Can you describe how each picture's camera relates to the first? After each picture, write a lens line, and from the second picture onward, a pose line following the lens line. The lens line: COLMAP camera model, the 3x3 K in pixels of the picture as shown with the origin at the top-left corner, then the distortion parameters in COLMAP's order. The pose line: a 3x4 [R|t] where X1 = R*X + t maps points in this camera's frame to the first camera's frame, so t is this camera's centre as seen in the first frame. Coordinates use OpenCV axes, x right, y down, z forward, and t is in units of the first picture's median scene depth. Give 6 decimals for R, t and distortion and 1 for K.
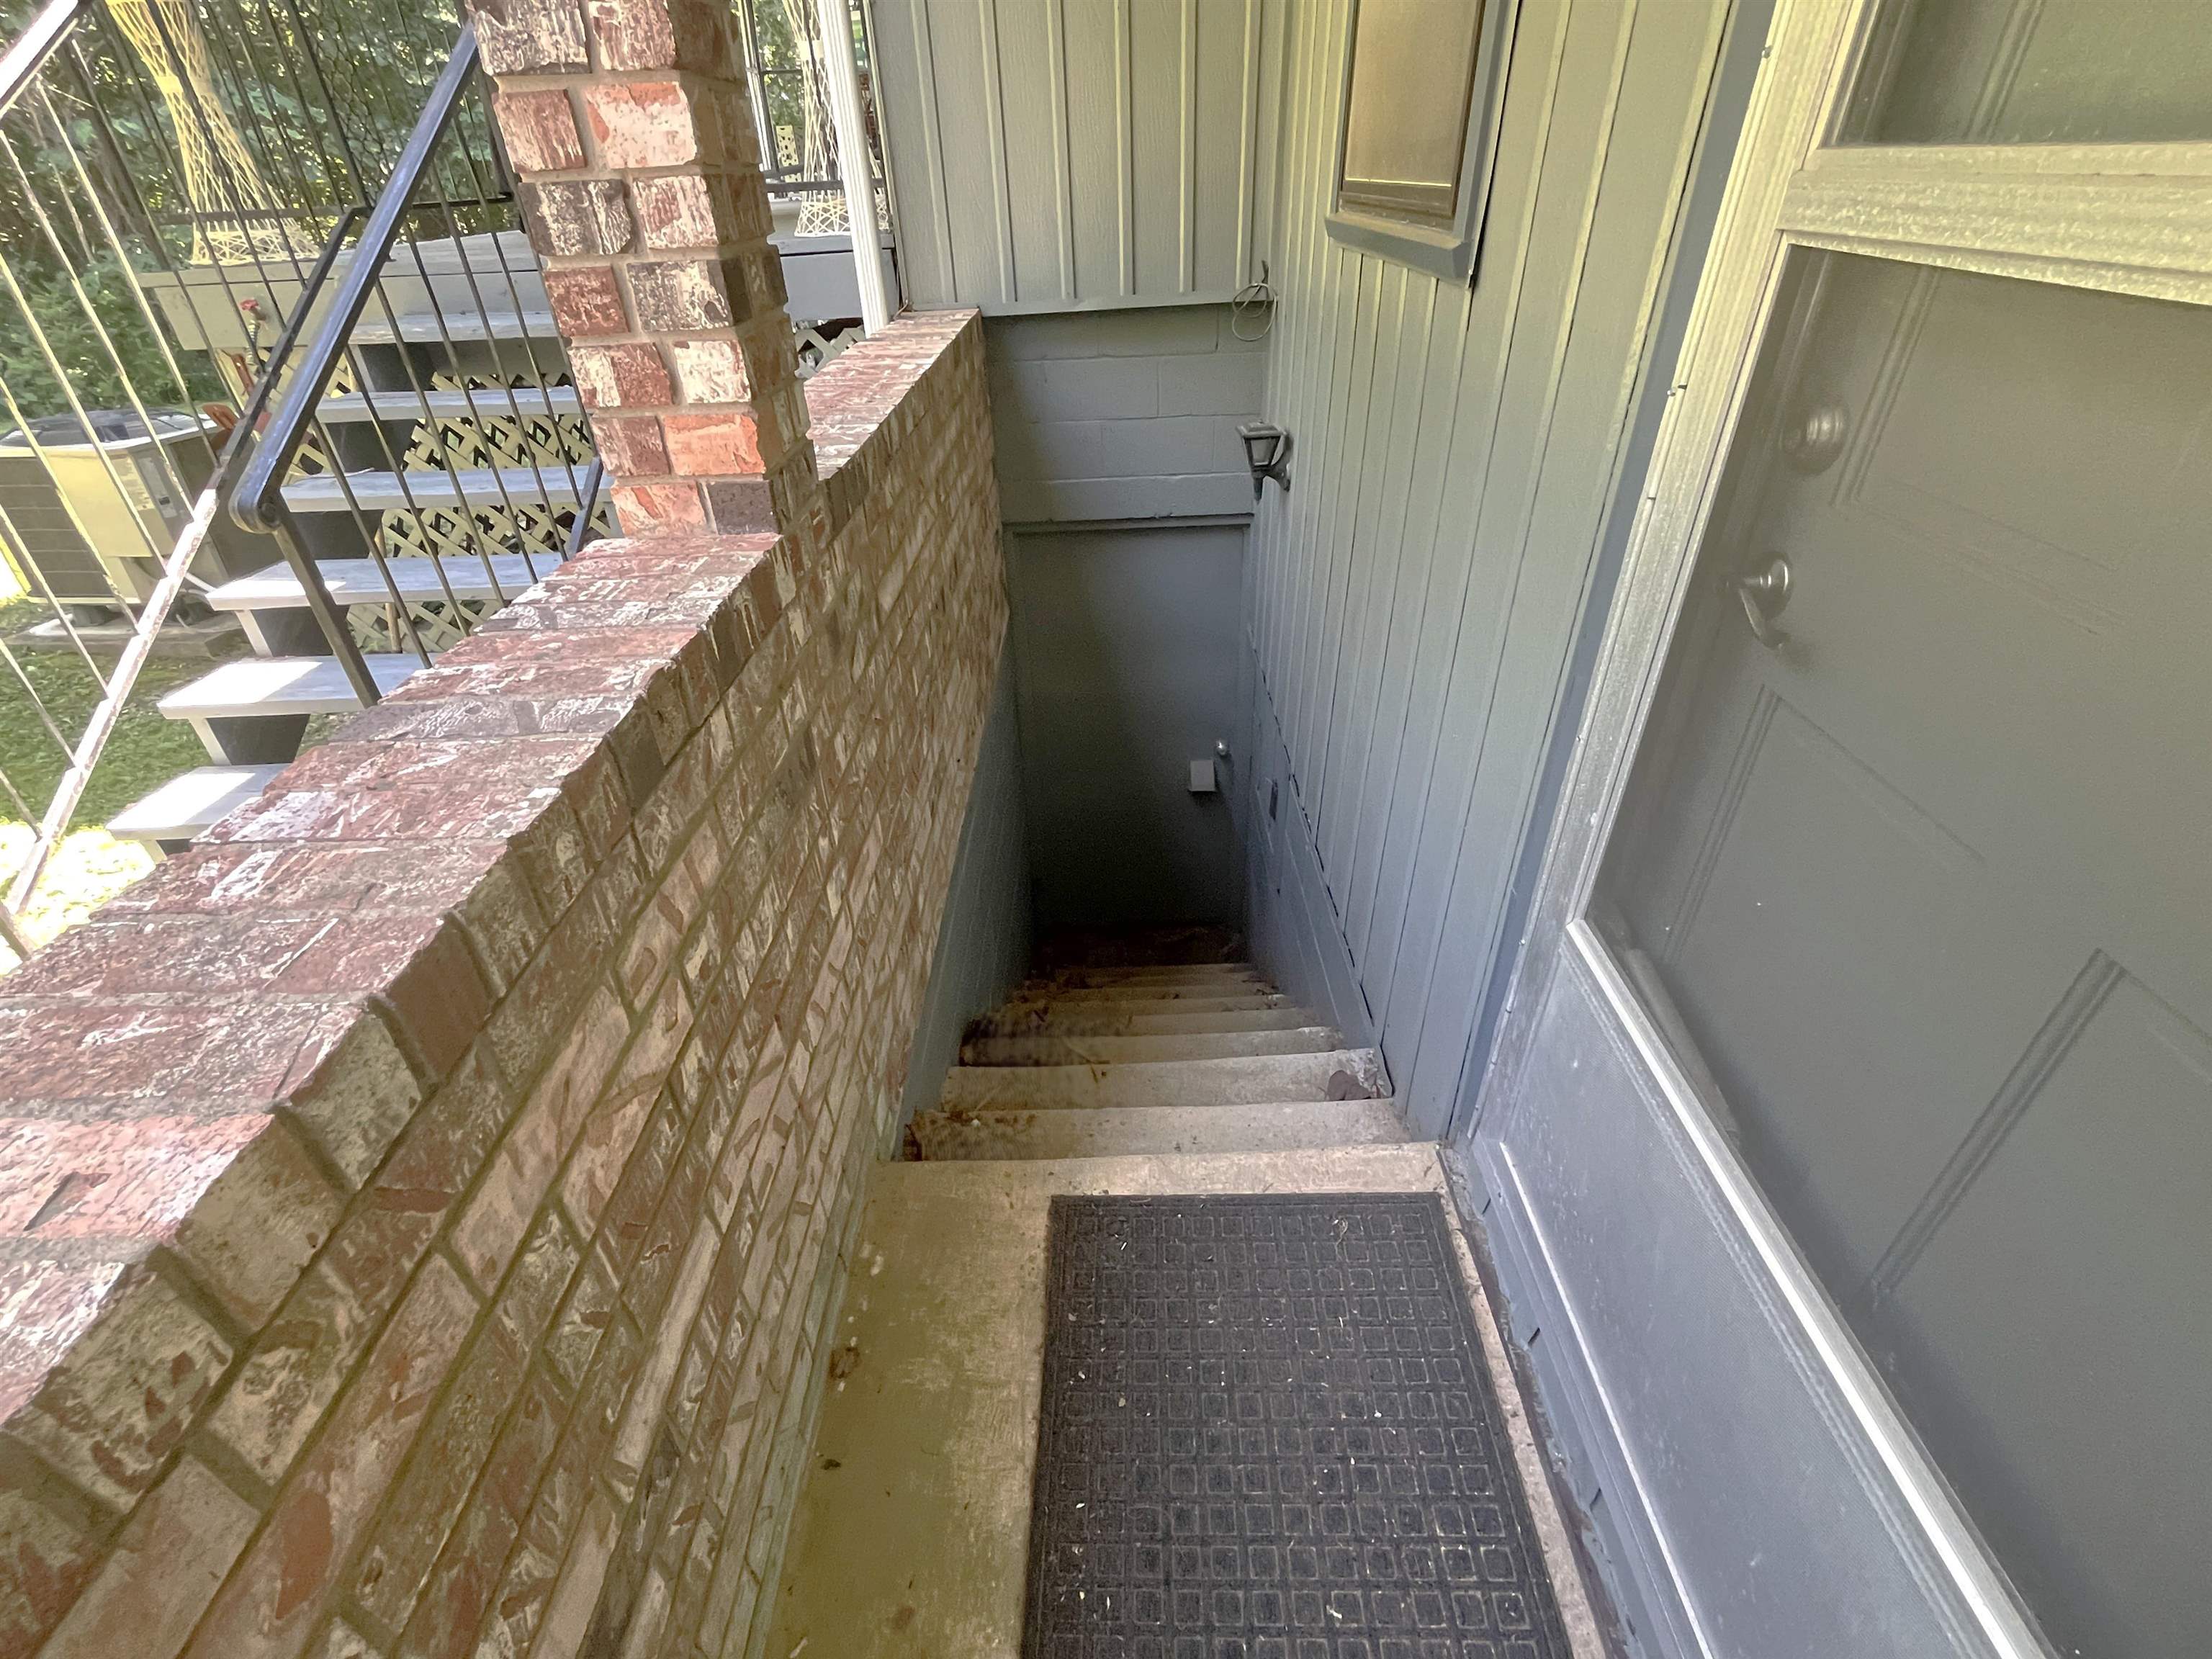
lens RADIAL K [[1005.6, 0, 1092.8], [0, 1005.6, 826.8], [0, 0, 1]] dist [-0.002474, 0.000457]
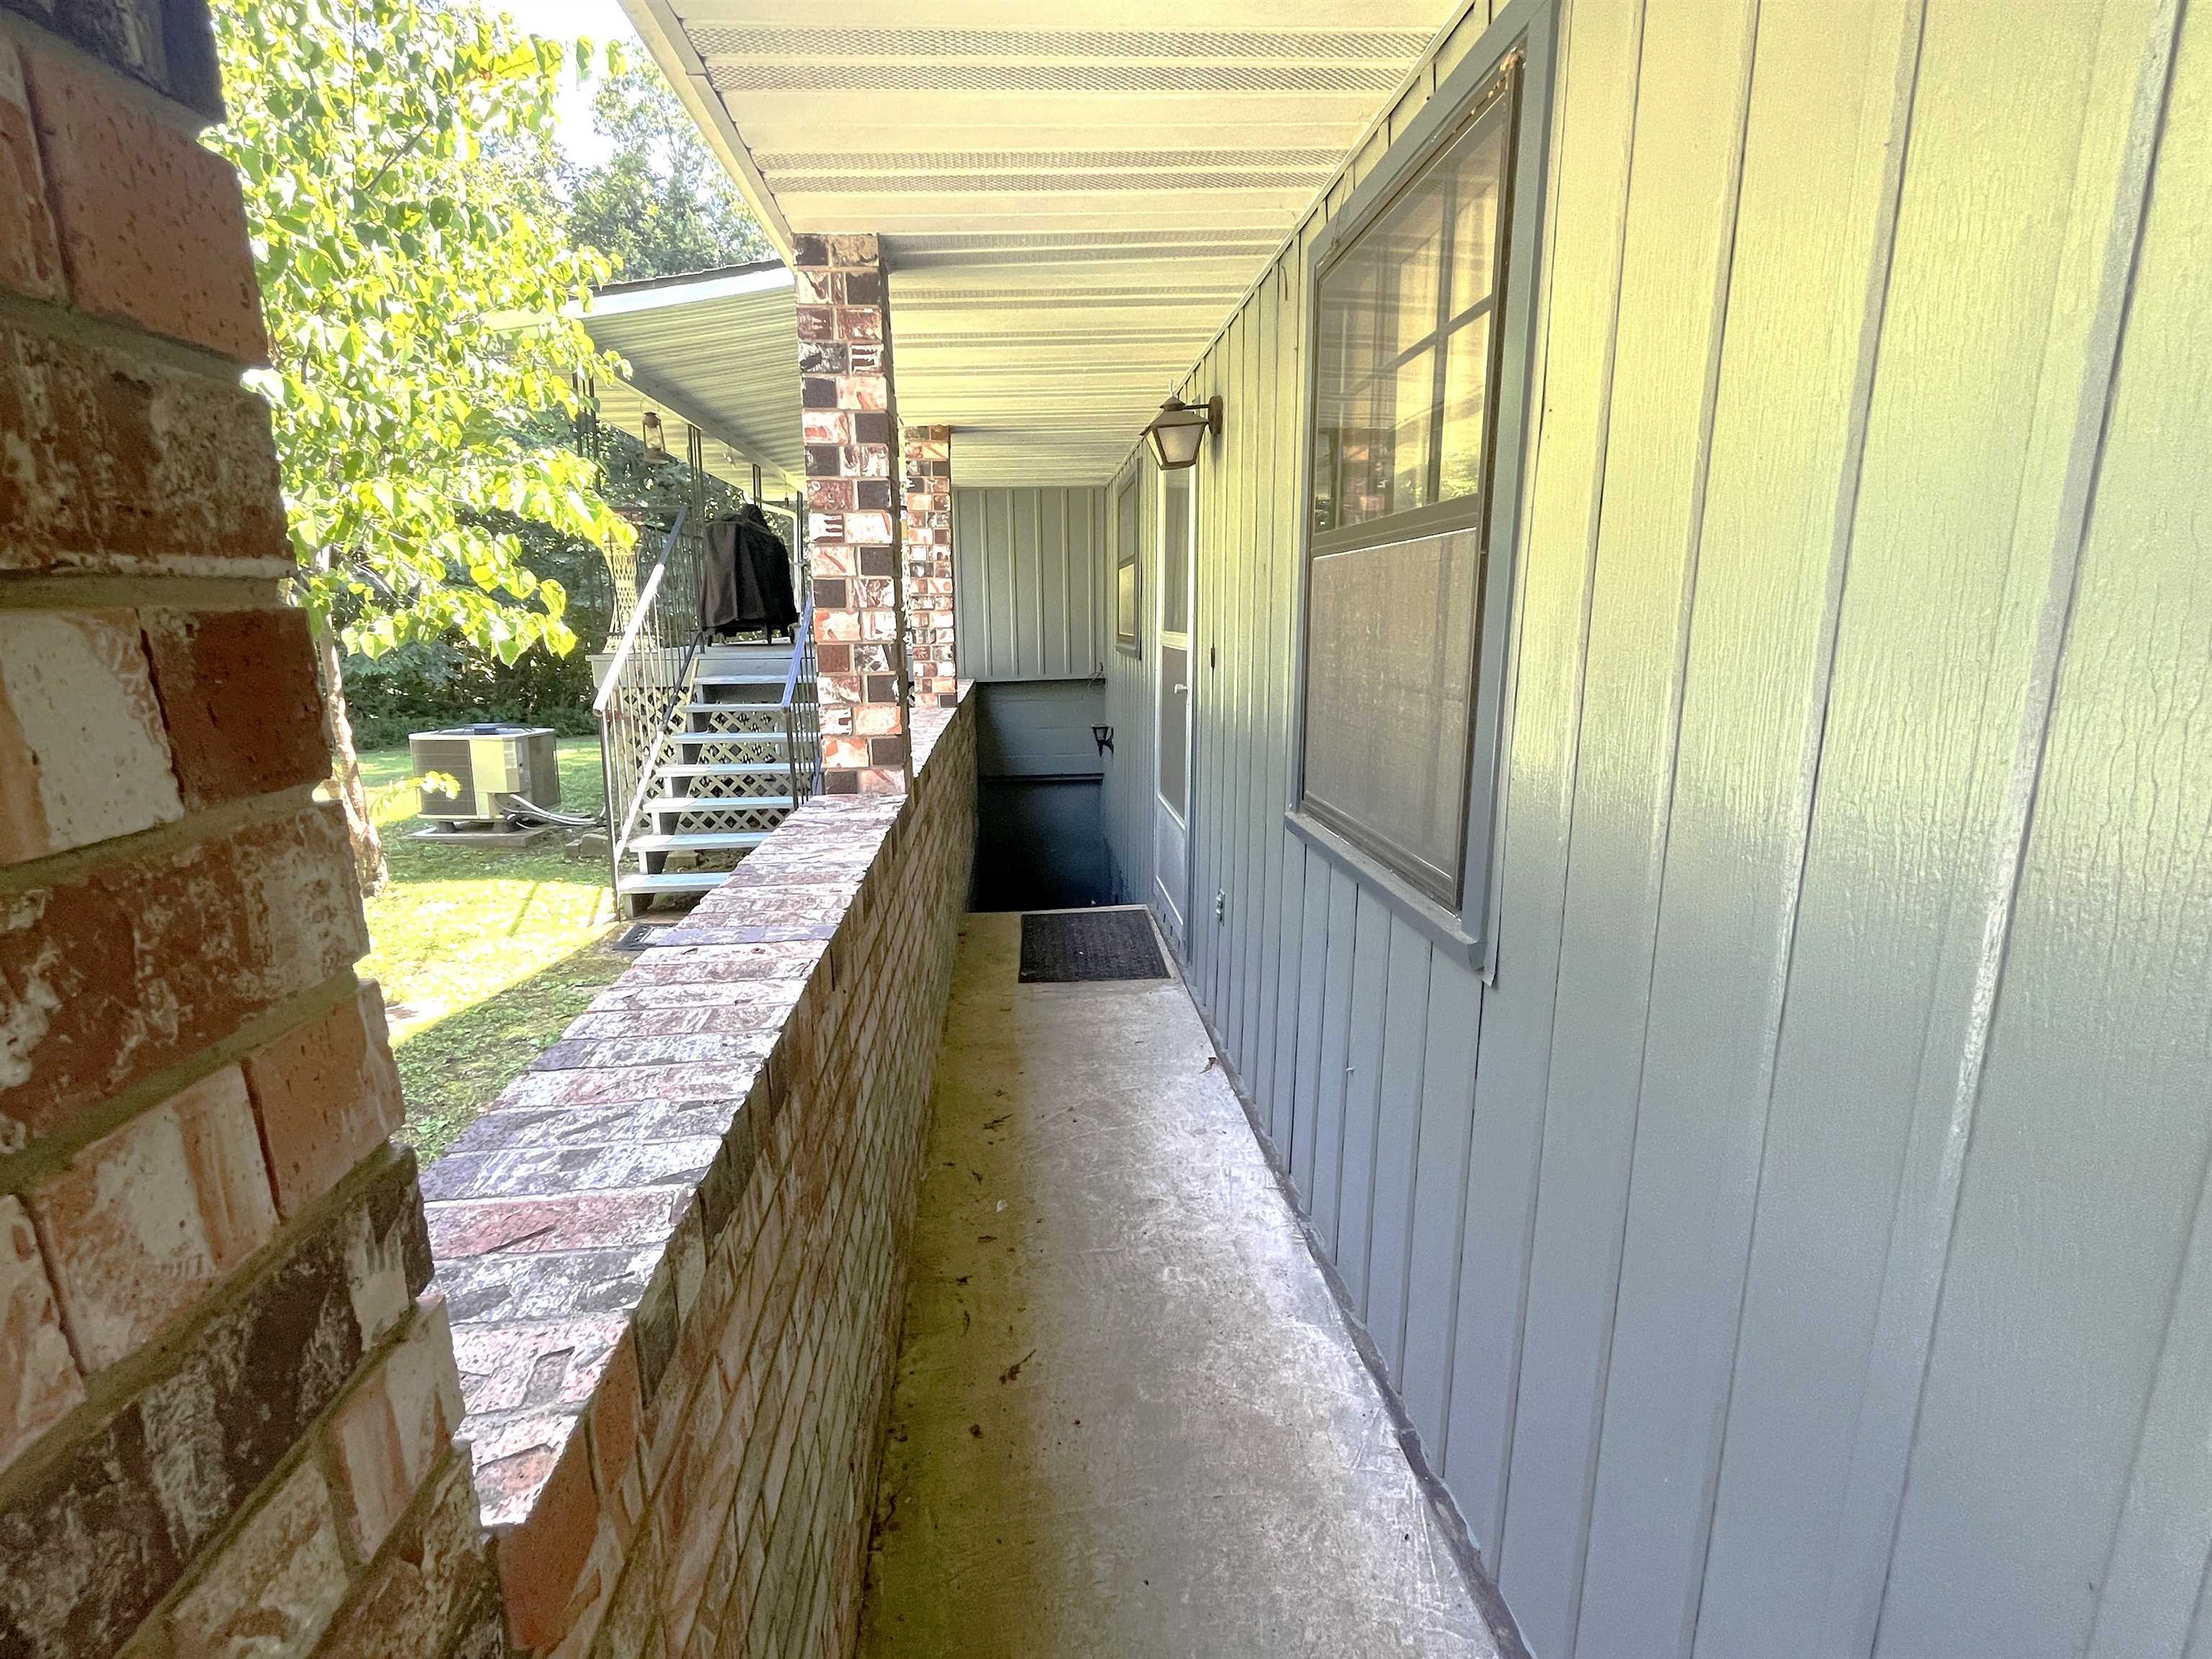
lens RADIAL K [[1005.6, 0, 1110.8], [0, 1005.6, 831.5], [0, 0, 1]] dist [-0.002474, 0.000457]
pose [[0.994188, 0.006776, 0.107443, -0.054769], [0.032916, 0.931091, -0.363299, 0.666073], [-0.102500, 0.364724, 0.925457, -1.044496]]
